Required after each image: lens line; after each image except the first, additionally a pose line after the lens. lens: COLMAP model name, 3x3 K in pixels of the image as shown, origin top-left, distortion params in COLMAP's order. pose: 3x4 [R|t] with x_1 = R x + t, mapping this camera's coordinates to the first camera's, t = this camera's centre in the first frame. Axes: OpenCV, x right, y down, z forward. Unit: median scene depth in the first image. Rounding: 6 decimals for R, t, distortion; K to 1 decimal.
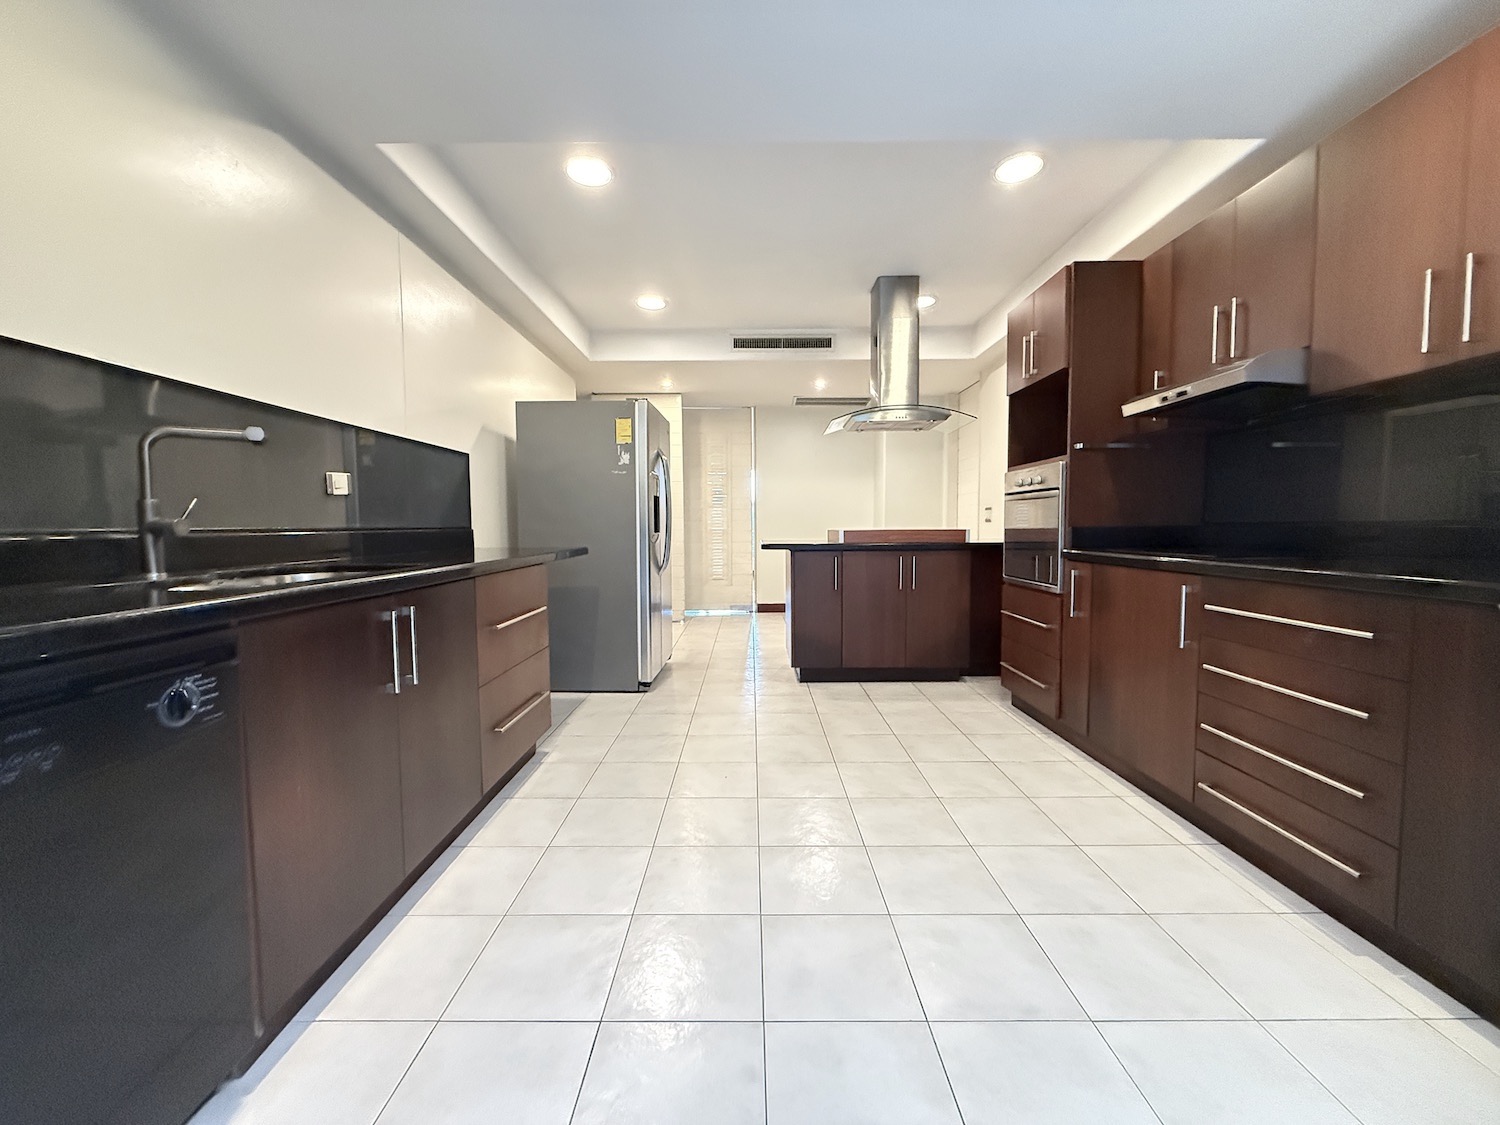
lens RADIAL K [[599.5, 0, 749.1], [0, 599.5, 560.5], [0, 0, 1]] dist [-0.000492, 0.000305]
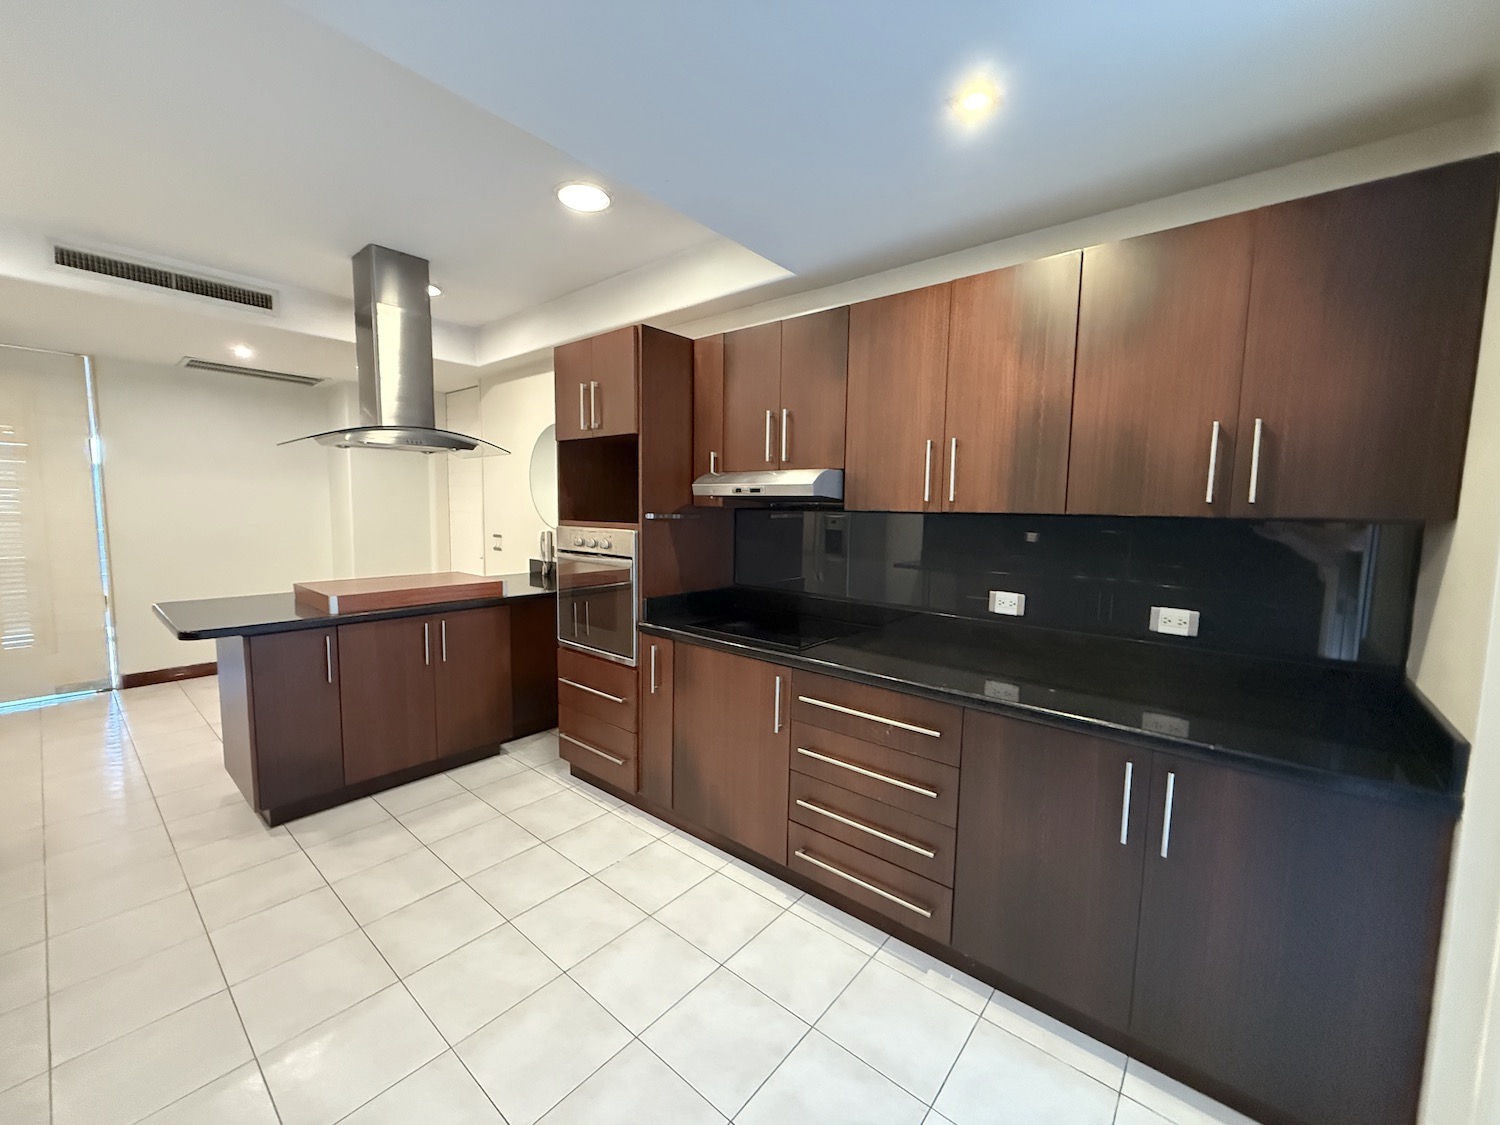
lens RADIAL K [[599.5, 0, 749.0], [0, 599.5, 562.8], [0, 0, 1]] dist [-0.000492, 0.000305]
pose [[0.642184, -0.053404, 0.764688, -0.095917], [0.022120, 0.998446, 0.051153, -0.160205], [-0.766231, -0.015935, 0.642367, 0.245314]]
